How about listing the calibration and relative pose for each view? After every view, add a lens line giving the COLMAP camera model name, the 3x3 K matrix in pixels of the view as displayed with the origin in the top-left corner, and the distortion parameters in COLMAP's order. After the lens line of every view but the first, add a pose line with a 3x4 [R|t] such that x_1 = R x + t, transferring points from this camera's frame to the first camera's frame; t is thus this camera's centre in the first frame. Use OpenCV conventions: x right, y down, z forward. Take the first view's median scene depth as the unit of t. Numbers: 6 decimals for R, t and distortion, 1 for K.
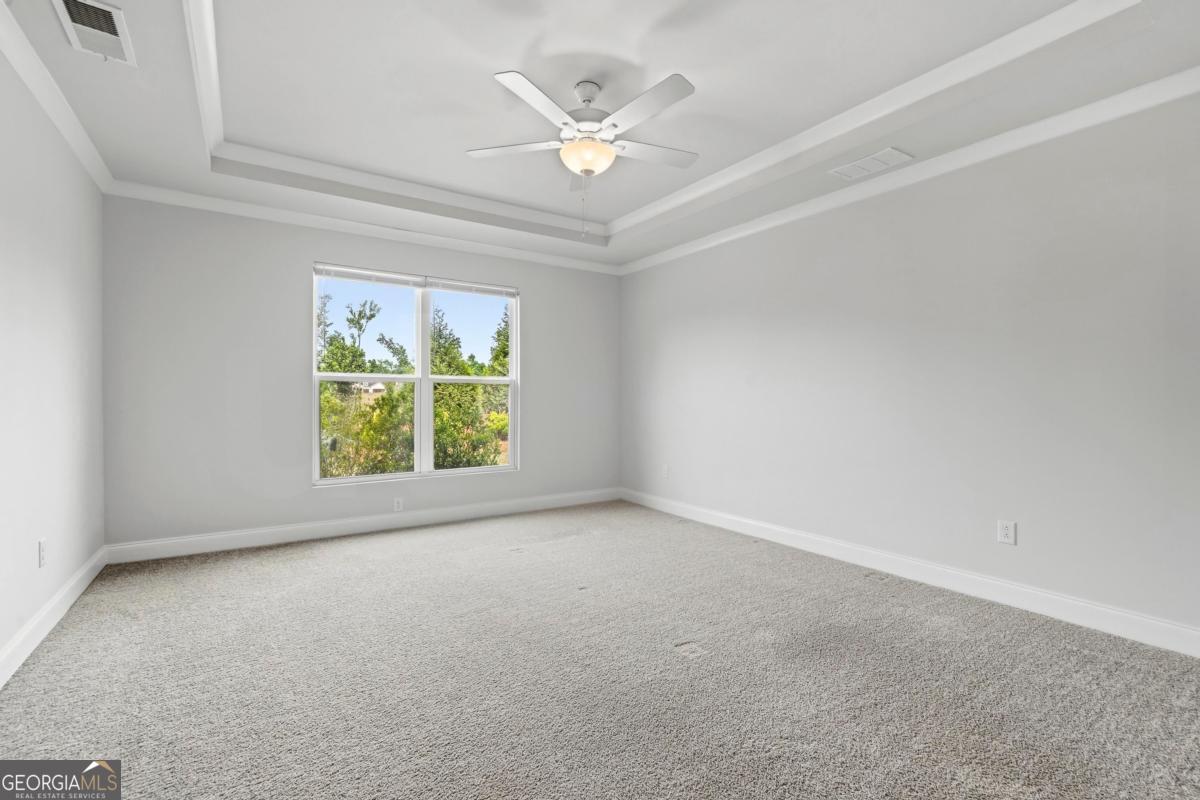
lens RADIAL K [[529.1, 0, 601.9], [0, 529.1, 395.8], [0, 0, 1]] dist [-0.000212, 0.000008]
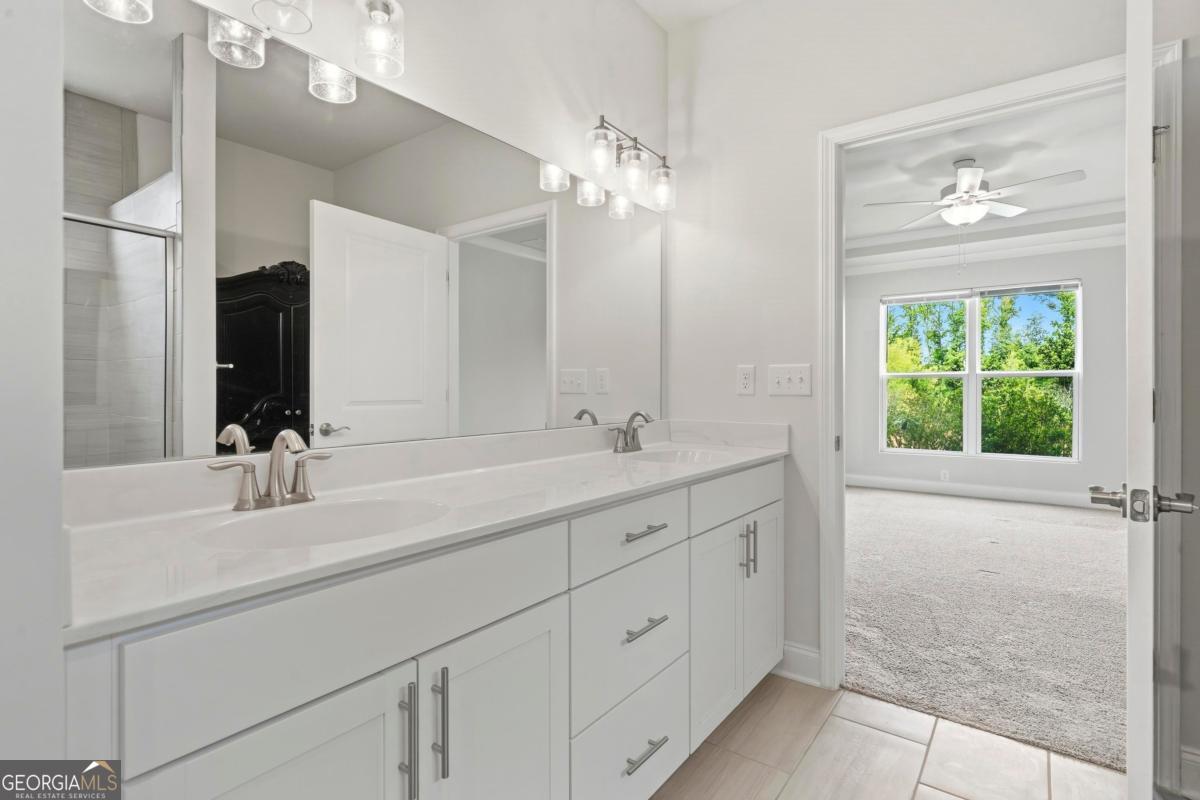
lens RADIAL K [[580.4, 0, 599.6], [0, 580.4, 389.1], [0, 0, 1]] dist [0.000012, -0.000004]
pose [[0.327463, 0.002256, -0.944861, 0.627377], [-0.001929, 0.999997, 0.001719, -0.000544], [0.944862, 0.001259, 0.327466, -0.216729]]
